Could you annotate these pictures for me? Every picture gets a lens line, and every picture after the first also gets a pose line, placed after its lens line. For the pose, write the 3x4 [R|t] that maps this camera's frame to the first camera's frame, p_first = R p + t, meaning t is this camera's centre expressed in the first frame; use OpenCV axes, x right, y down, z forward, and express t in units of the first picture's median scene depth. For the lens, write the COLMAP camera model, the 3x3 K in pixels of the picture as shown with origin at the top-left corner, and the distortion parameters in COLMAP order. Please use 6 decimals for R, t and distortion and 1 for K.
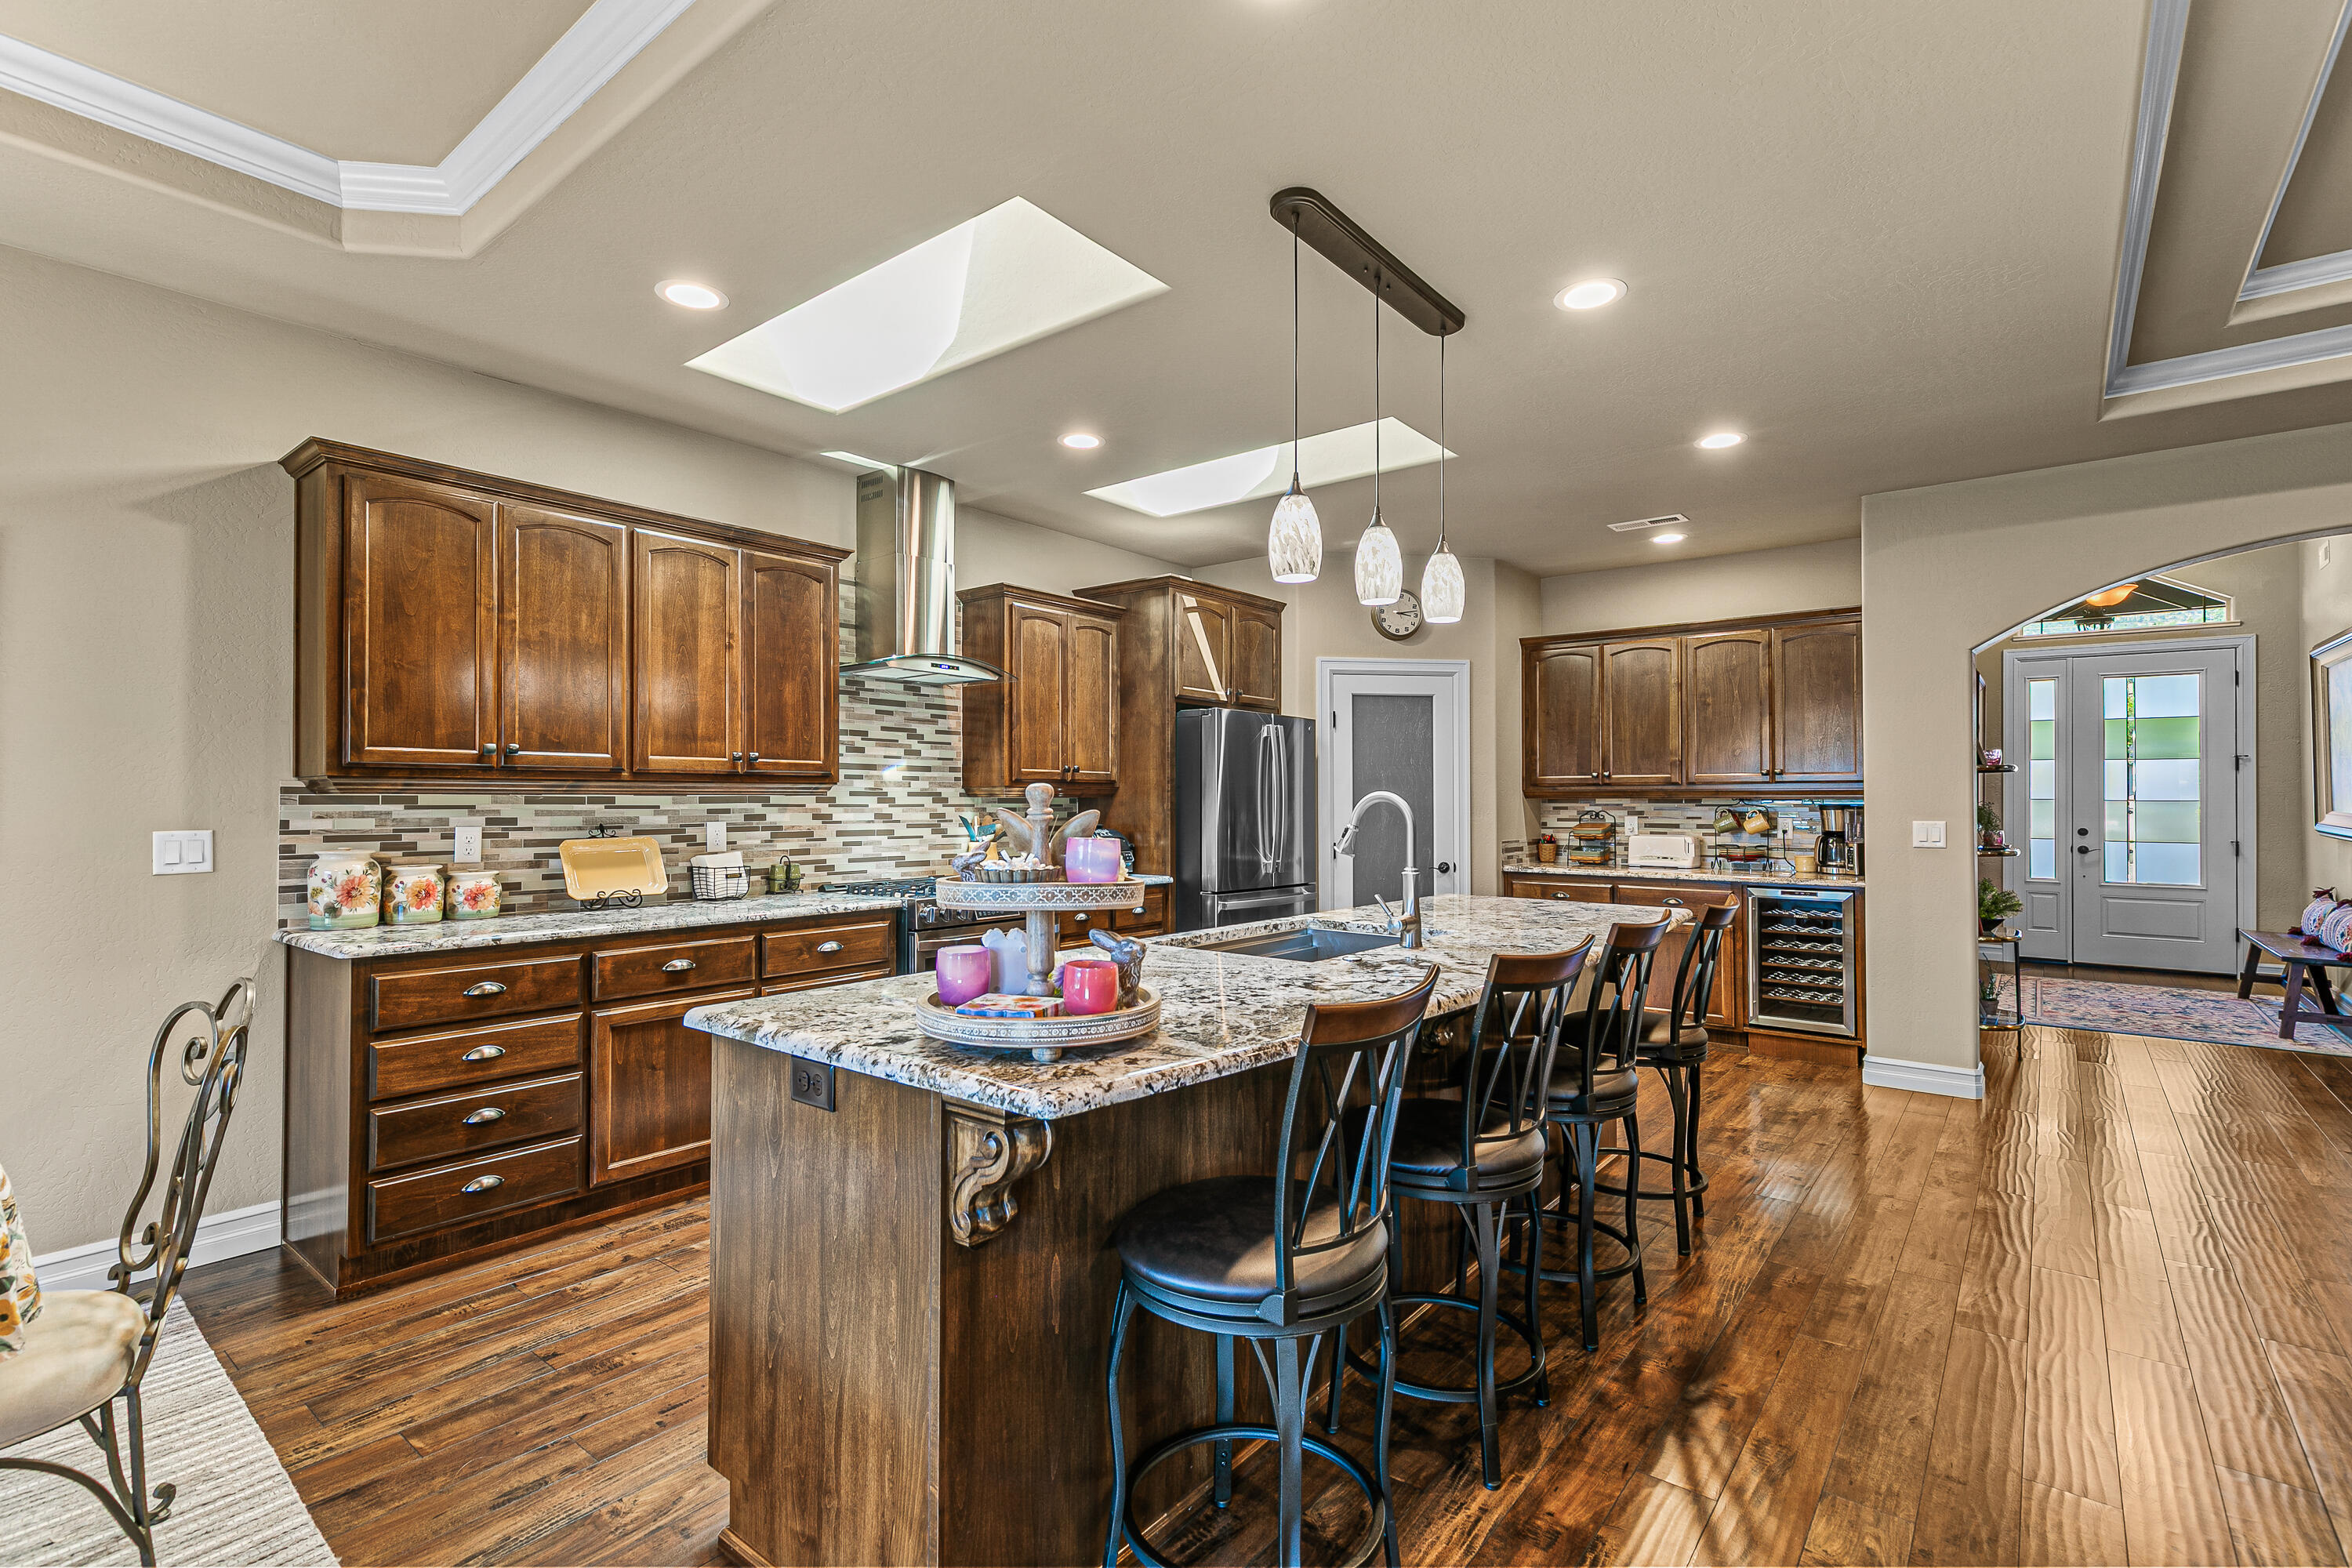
lens RADIAL K [[1059.6, 0, 1169.0], [0, 1059.6, 790.3], [0, 0, 1]] dist [0.012948, -0.003151]
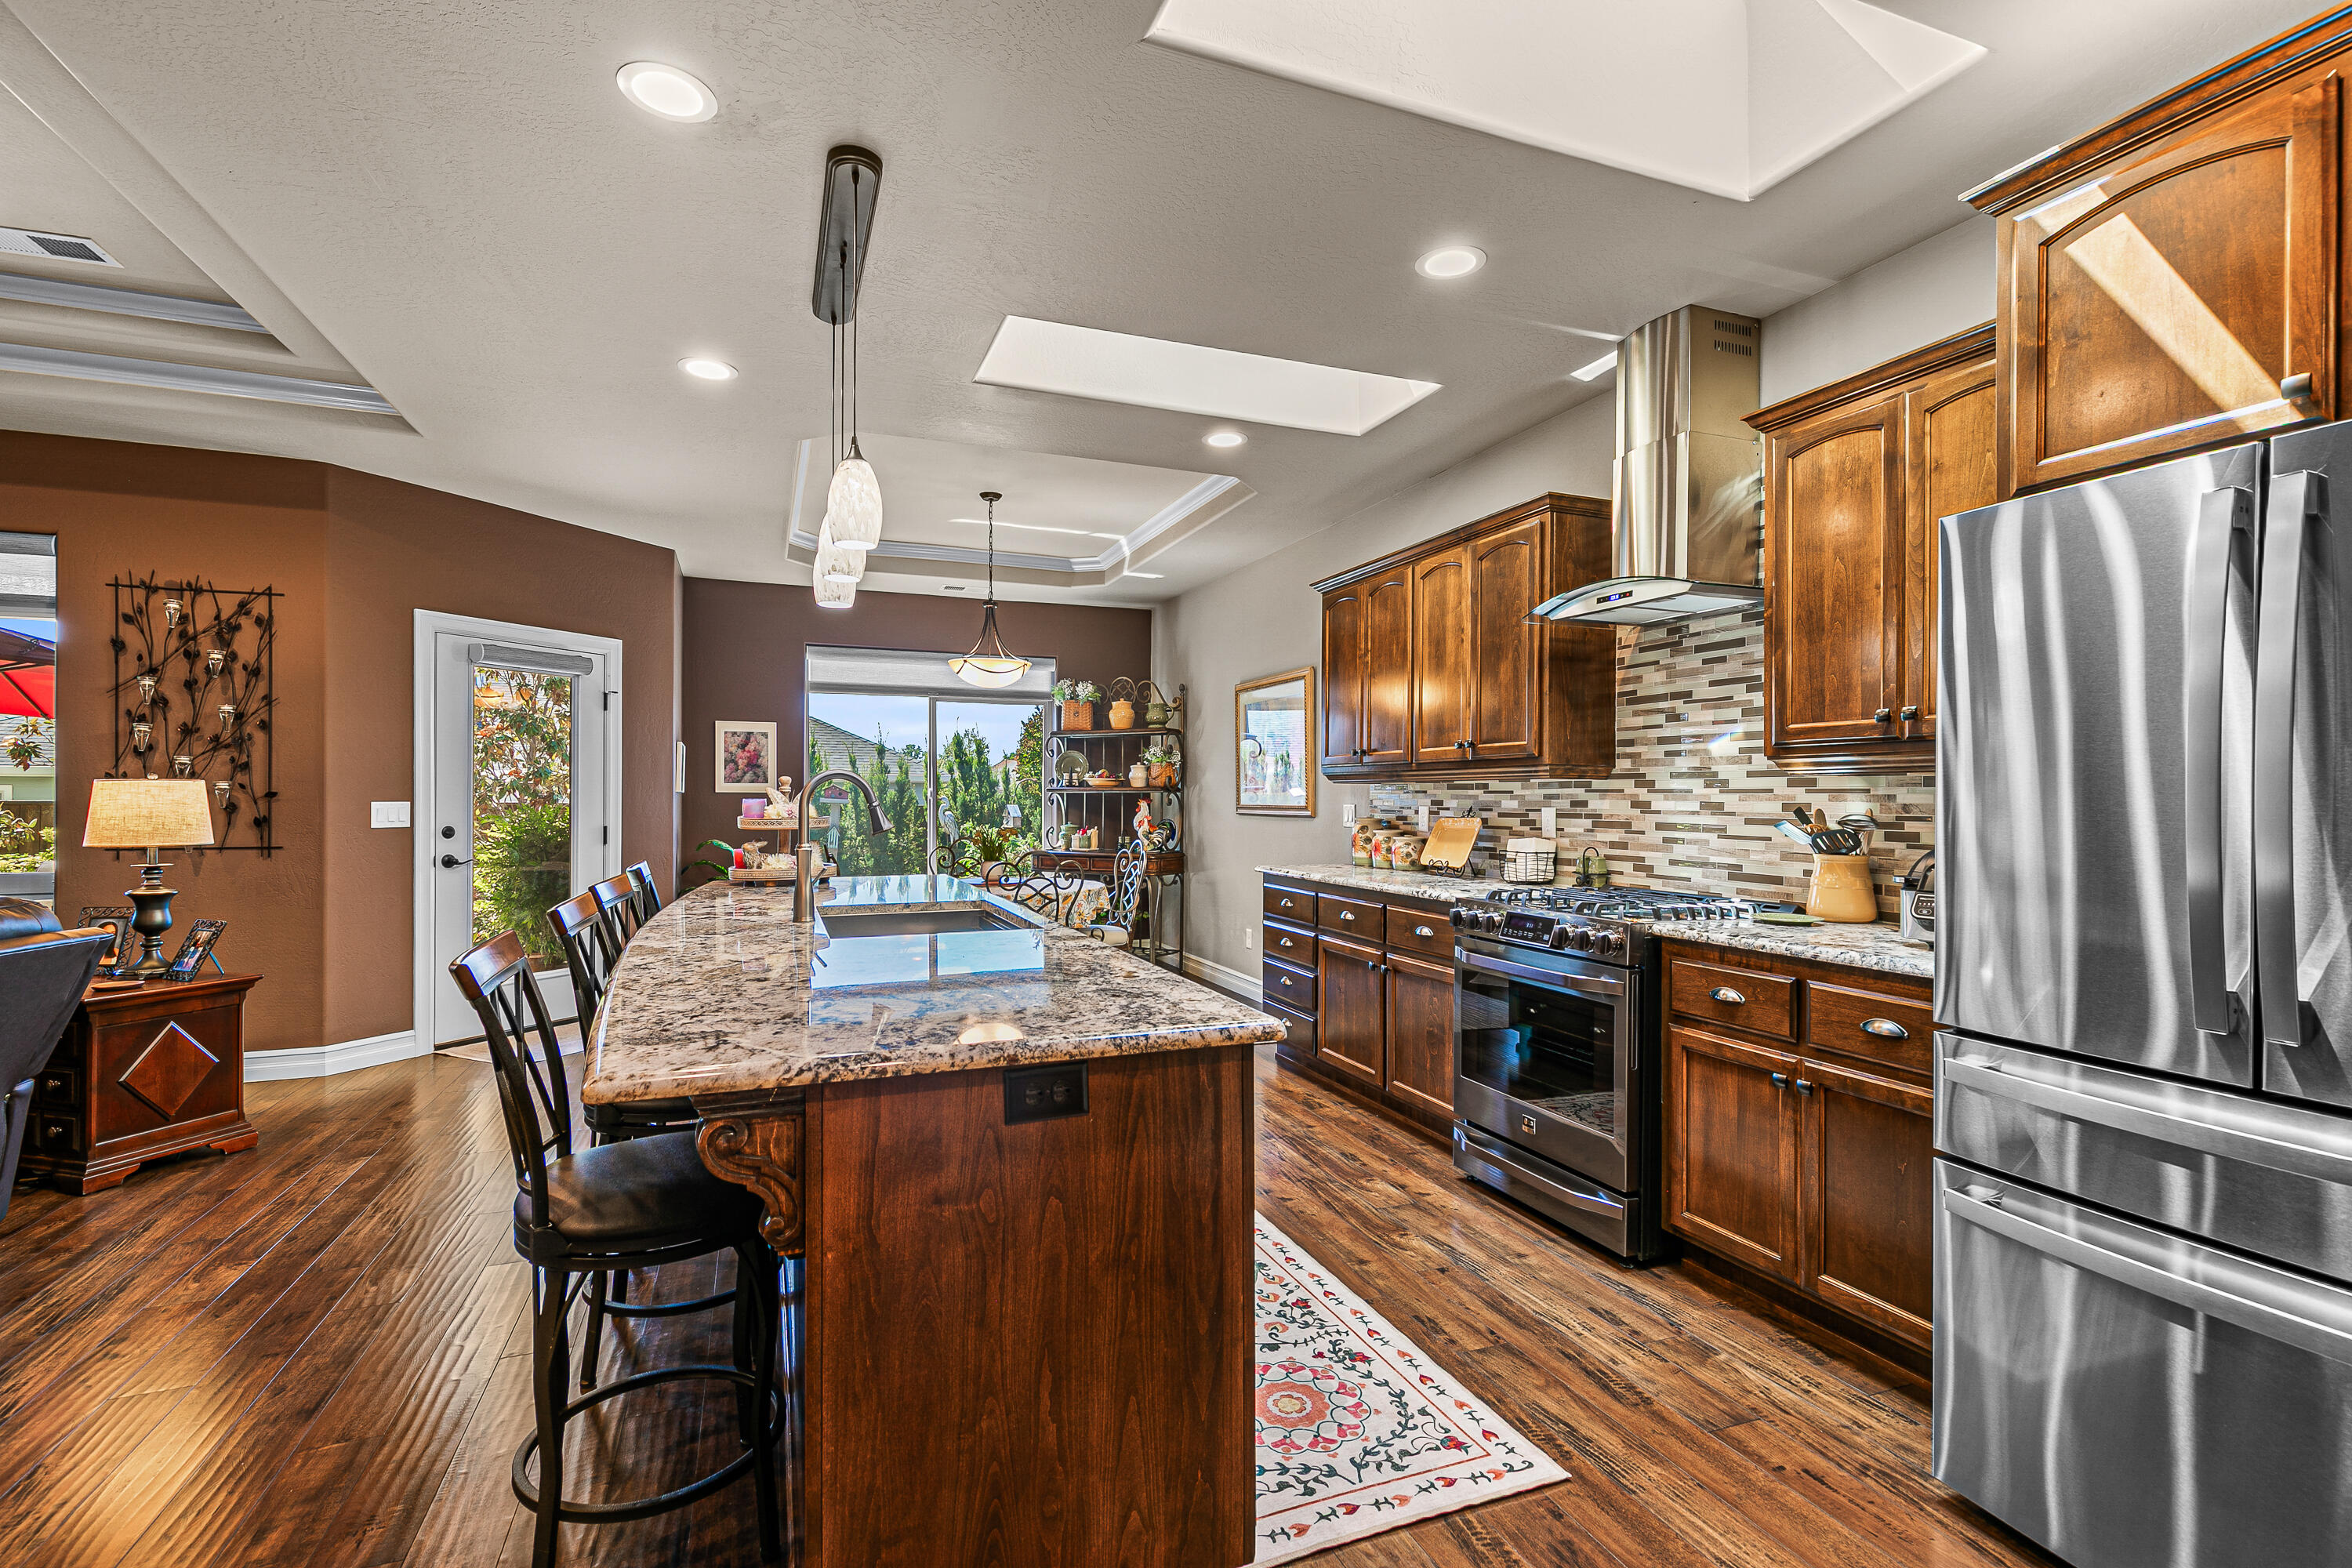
lens RADIAL K [[1059.6, 0, 1170.2], [0, 1059.6, 793.3], [0, 0, 1]] dist [0.012948, -0.003151]
pose [[-0.485473, -0.004126, -0.874242, 0.634654], [0.005077, 0.999959, -0.007539, 0.023098], [0.874237, -0.008098, -0.485432, 1.214243]]
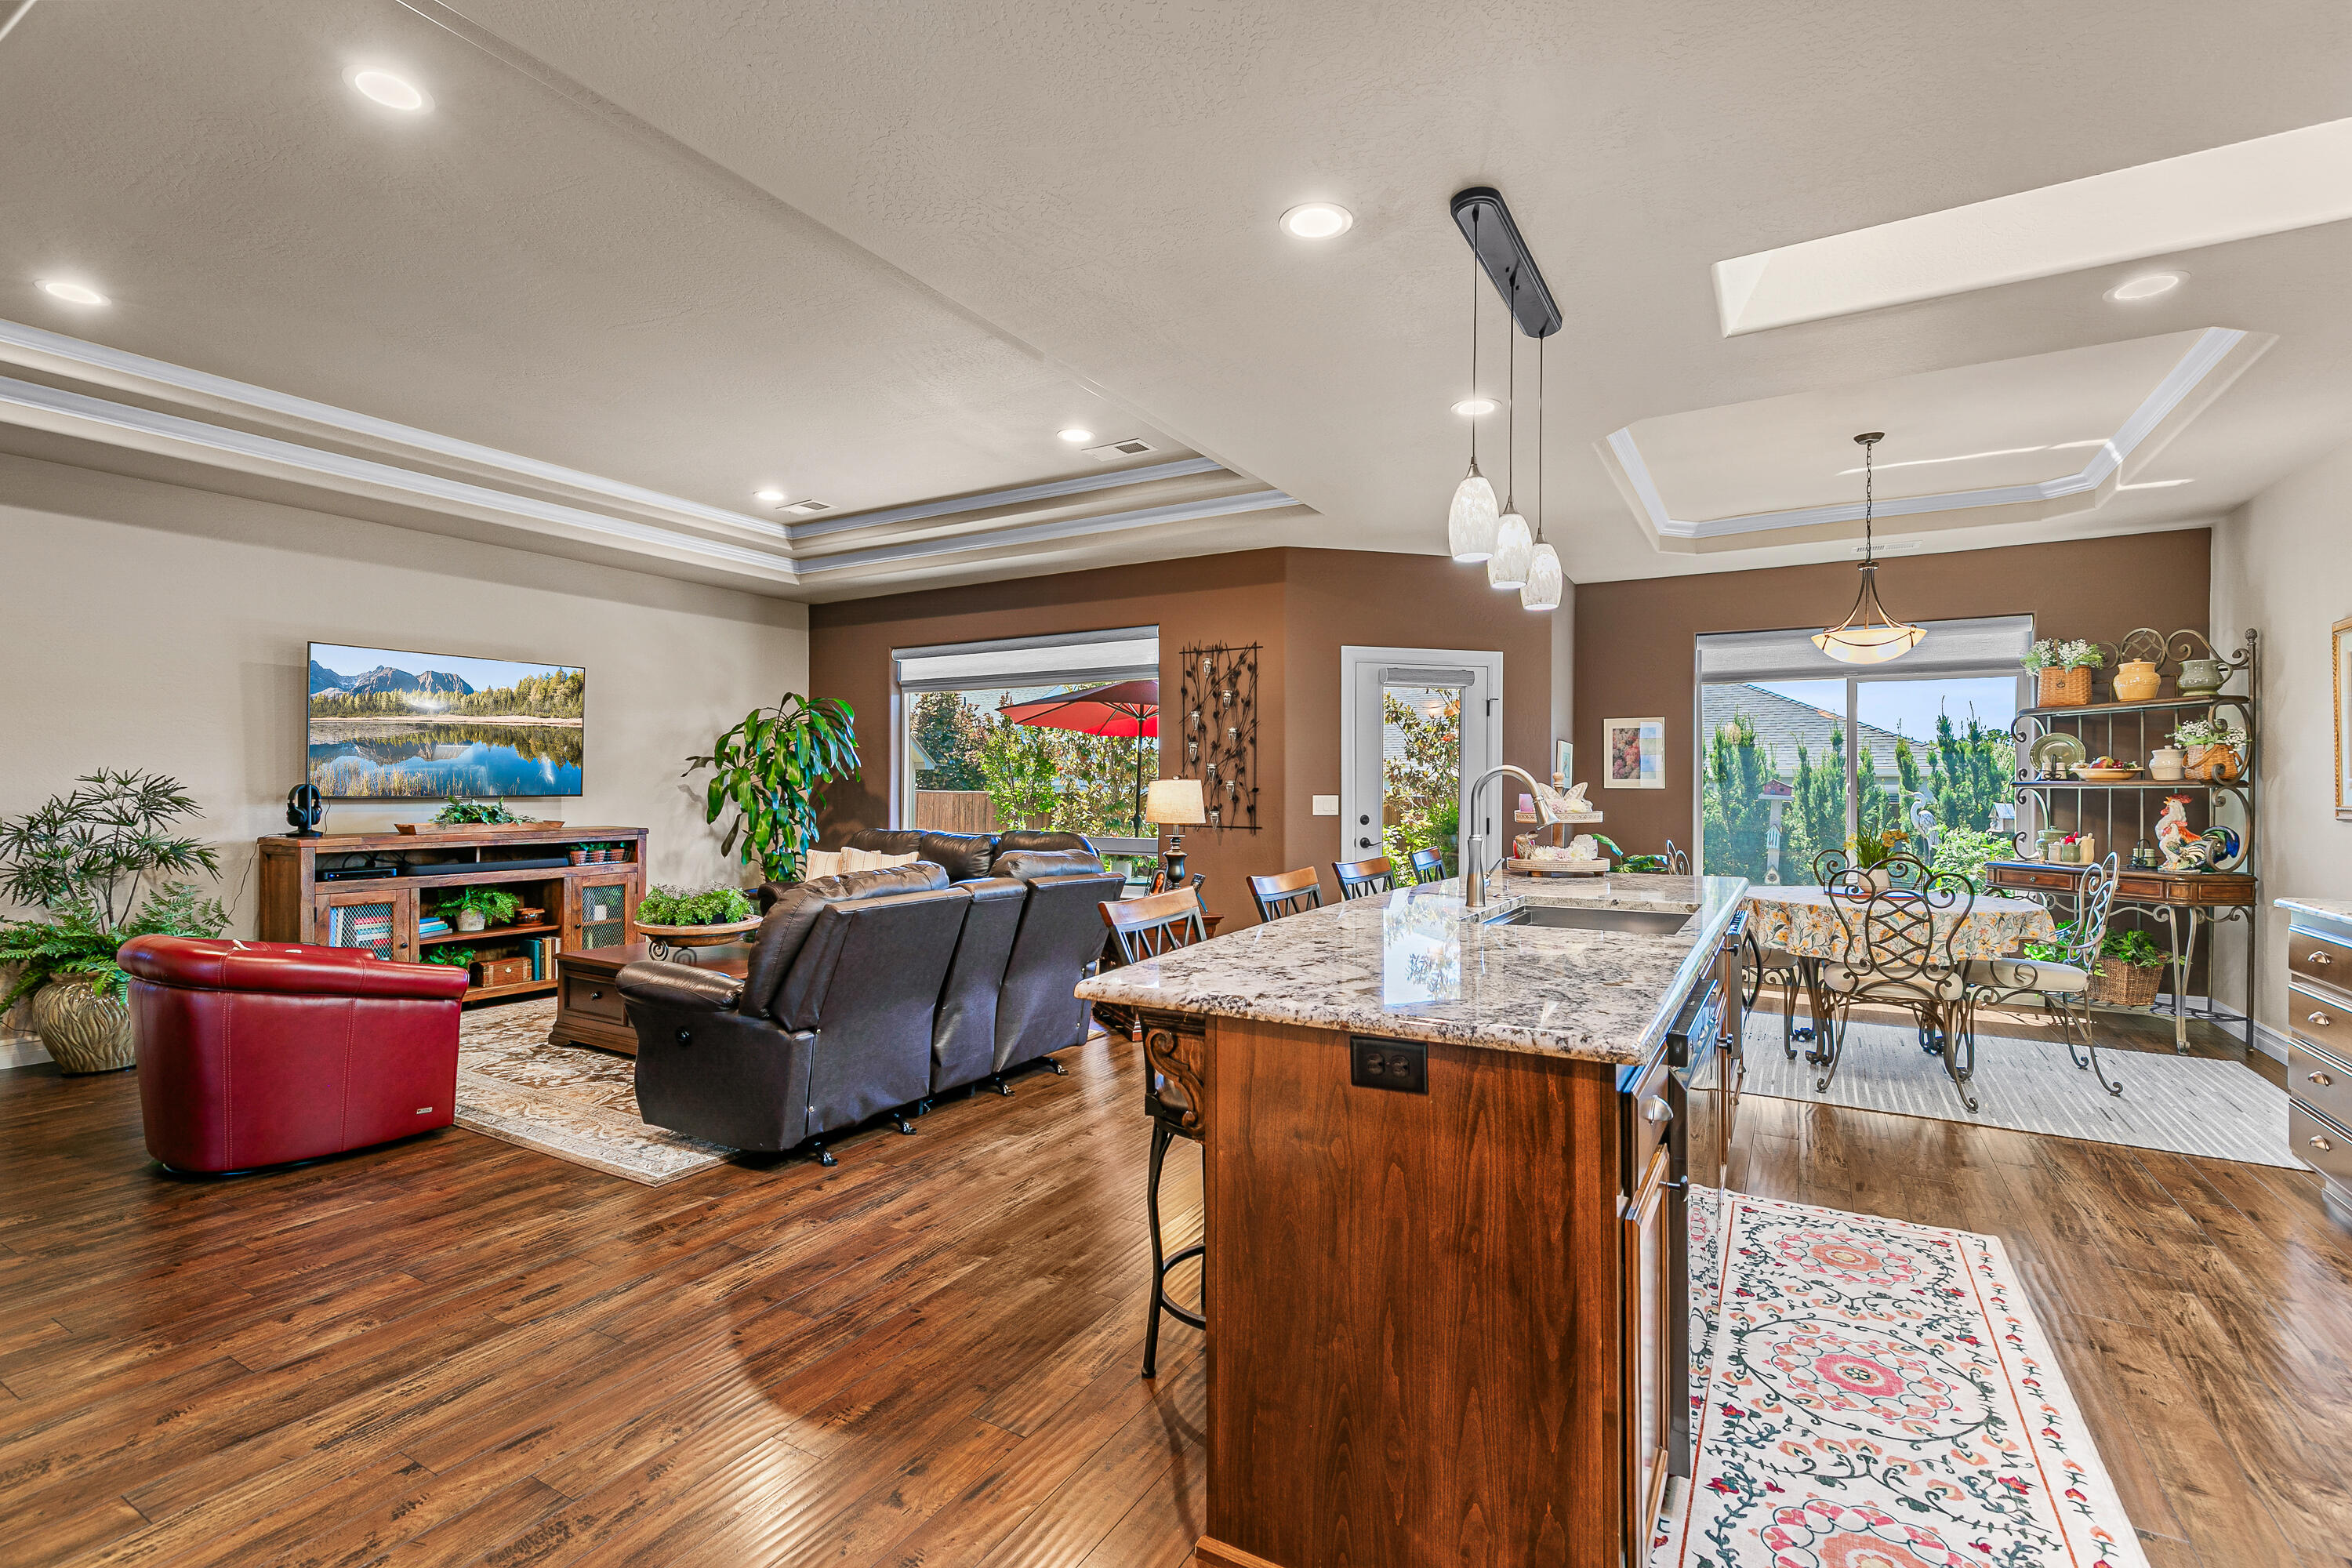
lens RADIAL K [[1059.6, 0, 1189.7], [0, 1059.6, 787.3], [0, 0, 1]] dist [0.012948, -0.003151]
pose [[-0.984534, -0.004417, -0.175138, 0.476605], [-0.002545, 0.999937, -0.010917, 0.024863], [0.175175, -0.010303, -0.984483, 1.374995]]
